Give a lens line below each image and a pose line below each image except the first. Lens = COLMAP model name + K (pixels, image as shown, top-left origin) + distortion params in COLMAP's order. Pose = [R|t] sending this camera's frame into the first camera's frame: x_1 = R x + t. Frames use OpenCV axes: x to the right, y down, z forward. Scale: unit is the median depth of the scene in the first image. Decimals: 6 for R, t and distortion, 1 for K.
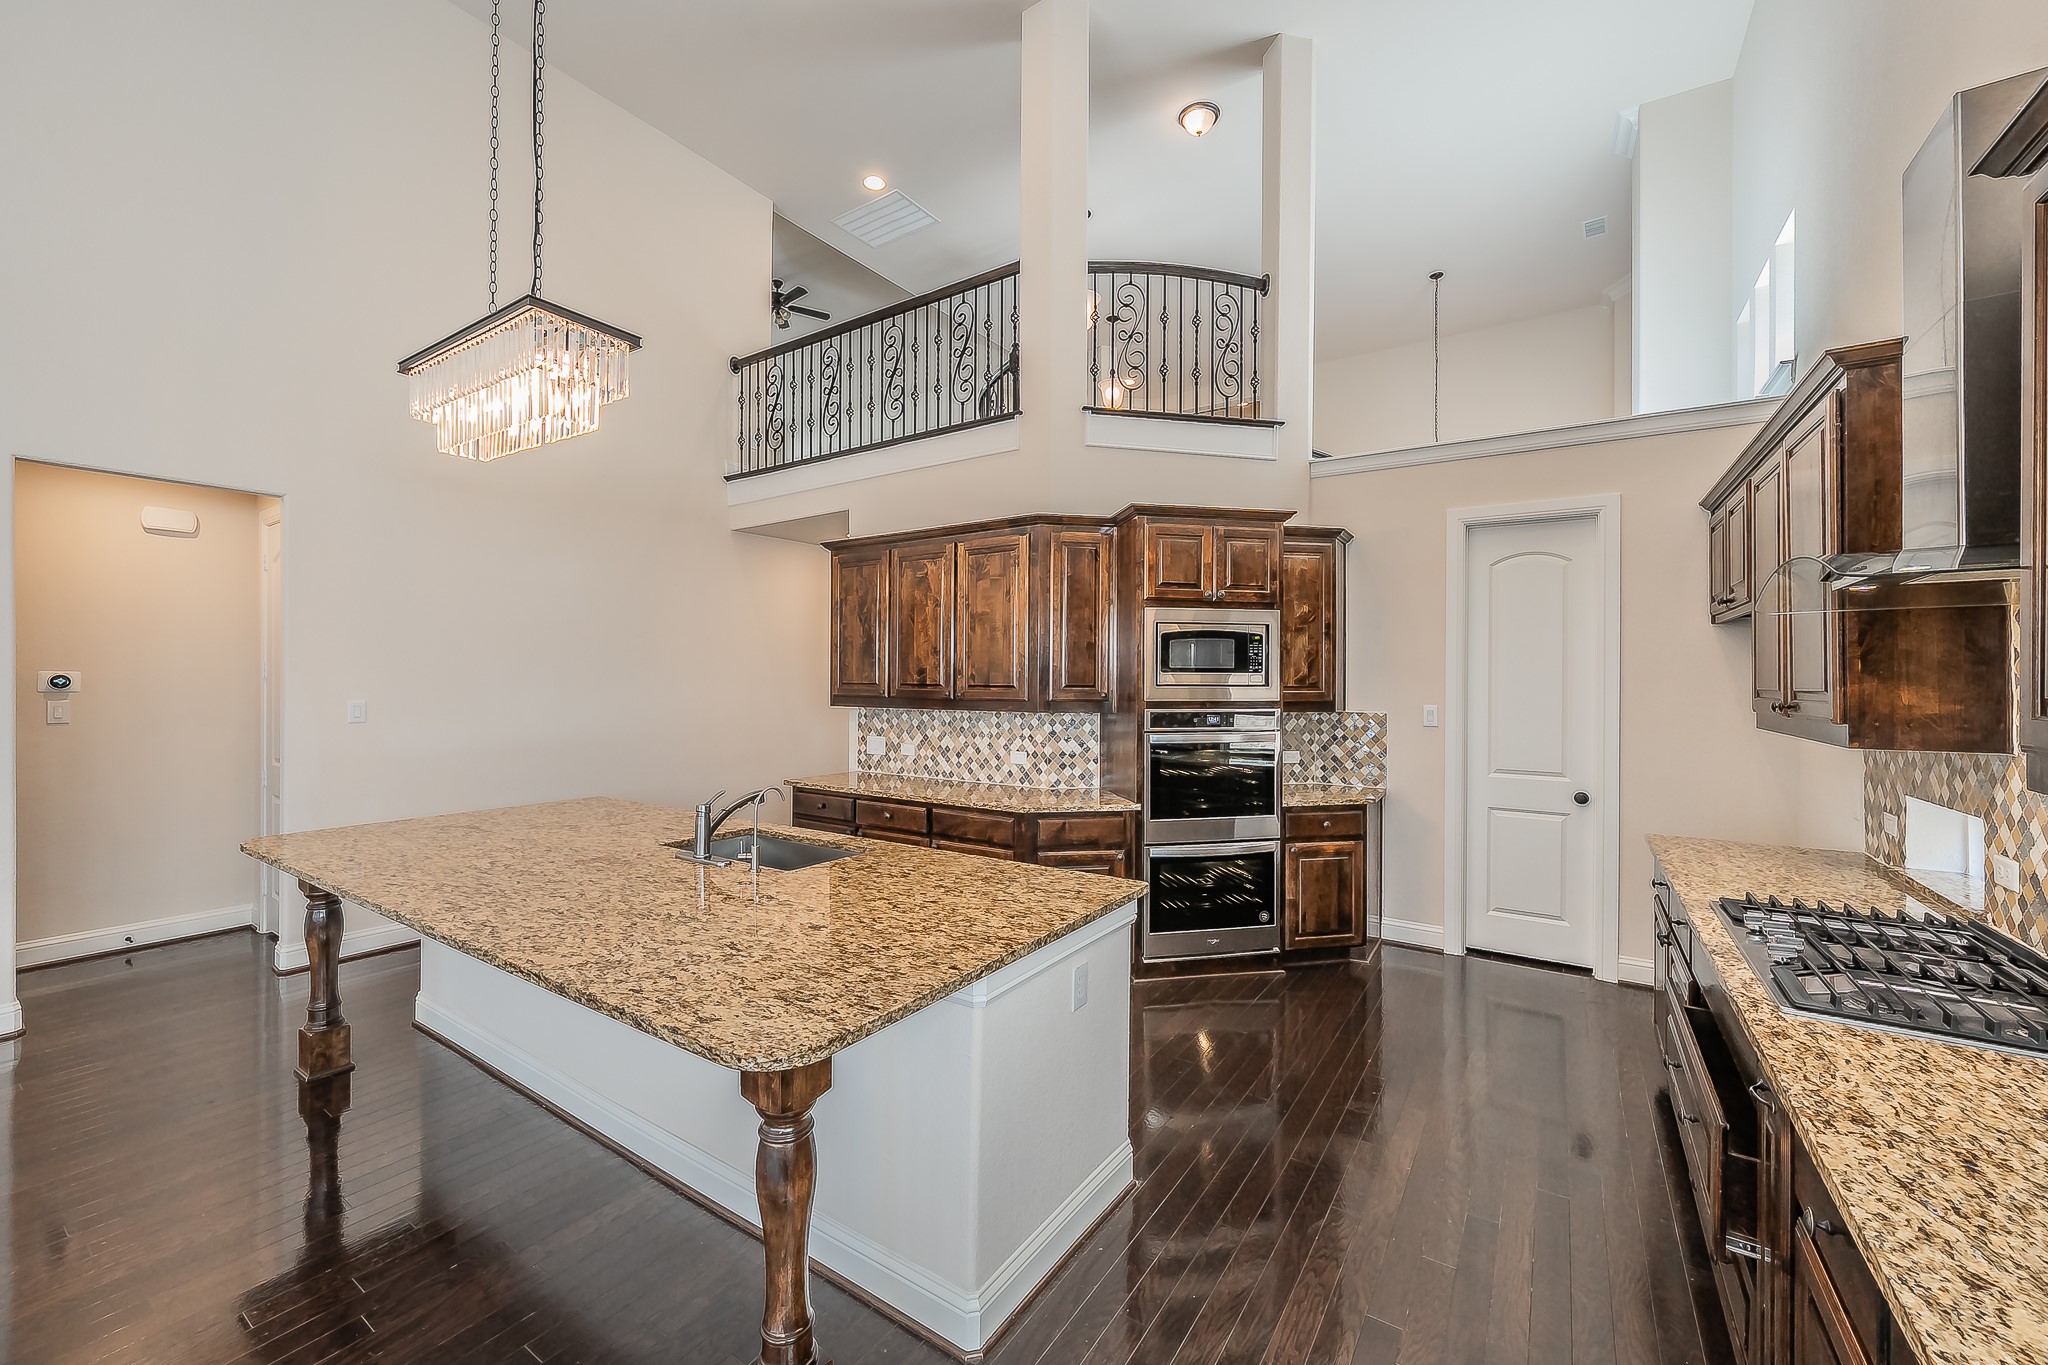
lens RADIAL K [[801.9, 0, 1008.9], [0, 801.9, 672.3], [0, 0, 1]] dist [-0.001272, -0.000201]
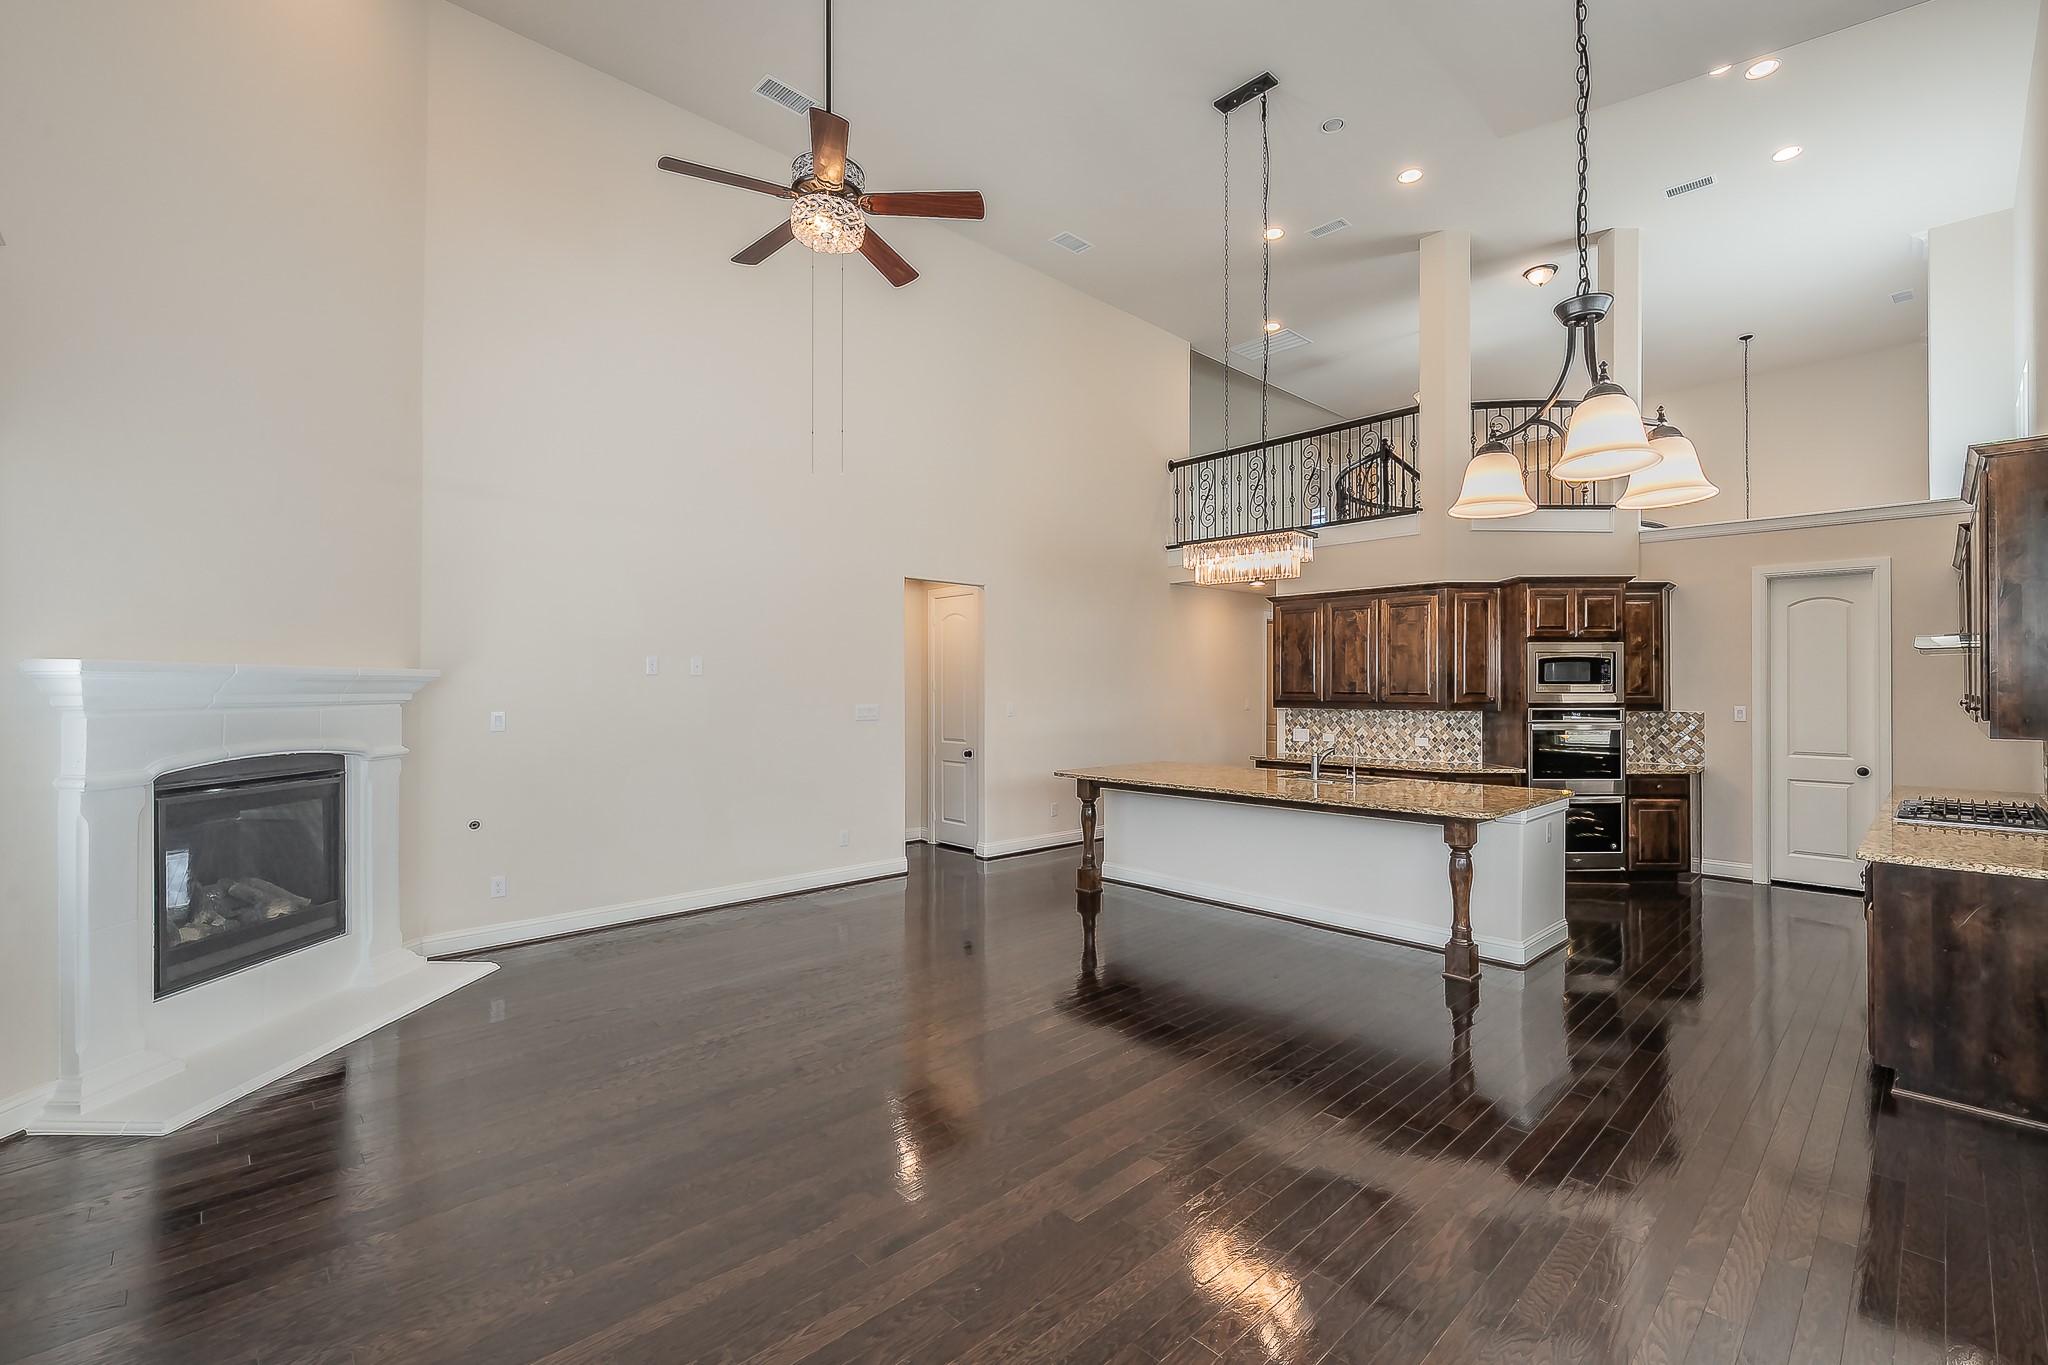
lens RADIAL K [[861.0, 0, 1031.2], [0, 861.0, 678.7], [0, 0, 1]] dist [-0.003192, 0.000152]
pose [[0.977182, -0.007105, -0.212284, -0.363243], [0.006674, 0.999974, -0.002748, -0.011263], [0.212298, 0.001269, 0.977204, -0.725588]]
